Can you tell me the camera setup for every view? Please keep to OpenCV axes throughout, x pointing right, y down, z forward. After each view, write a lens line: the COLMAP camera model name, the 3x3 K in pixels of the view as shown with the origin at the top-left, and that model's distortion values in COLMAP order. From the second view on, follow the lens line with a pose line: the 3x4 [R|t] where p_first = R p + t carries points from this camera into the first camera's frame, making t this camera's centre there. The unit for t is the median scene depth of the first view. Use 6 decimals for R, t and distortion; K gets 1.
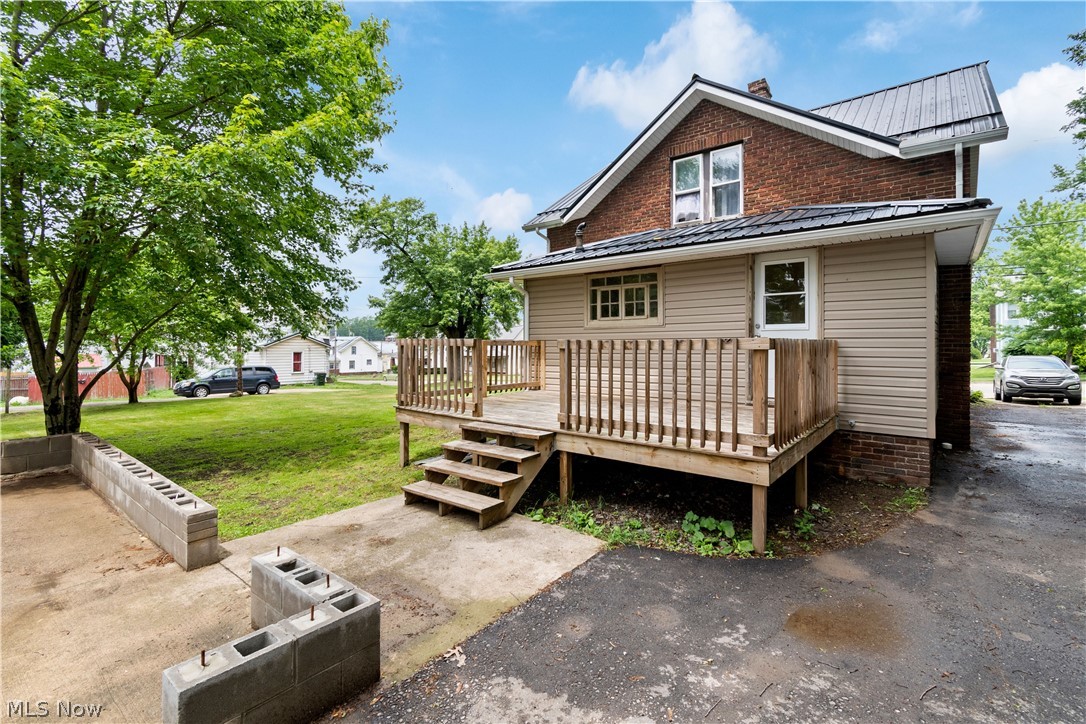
lens RADIAL K [[492.2, 0, 543.7], [0, 492.2, 338.5], [0, 0, 1]] dist [0.001902, 0.000160]
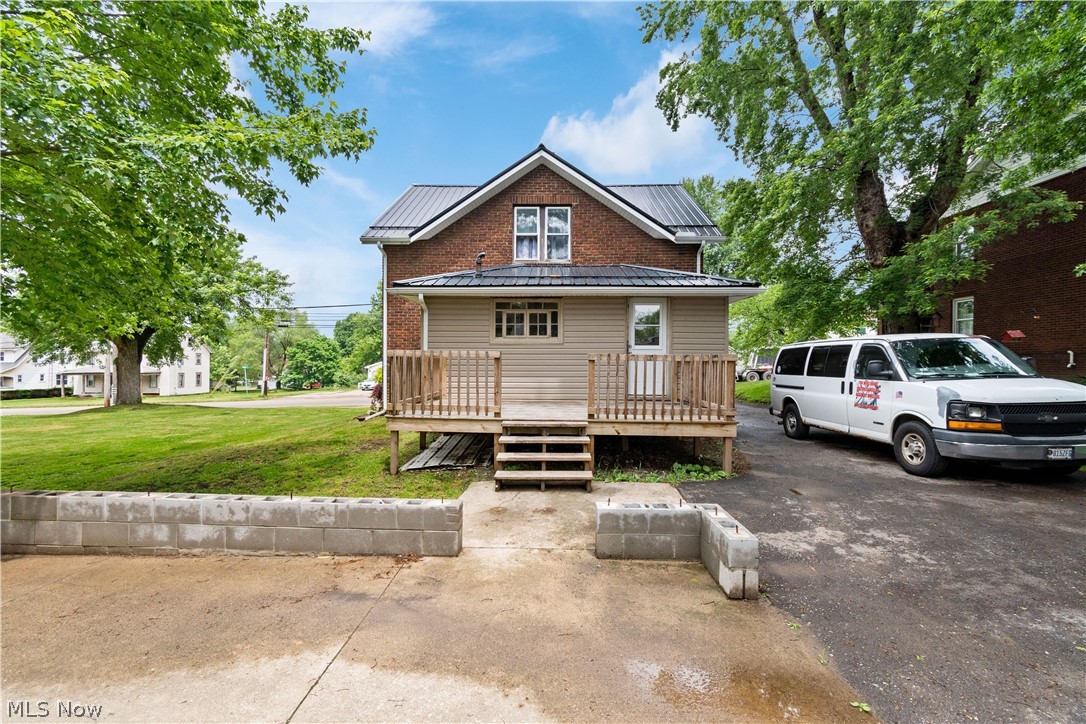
lens RADIAL K [[482.5, 0, 543.5], [0, 482.5, 359.2], [0, 0, 1]] dist [0.001422, -0.001309]
pose [[0.798535, 0.009862, 0.601868, -0.556326], [-0.015519, 0.999871, 0.004207, 0.009591], [-0.601749, -0.012700, 0.798585, 0.009841]]
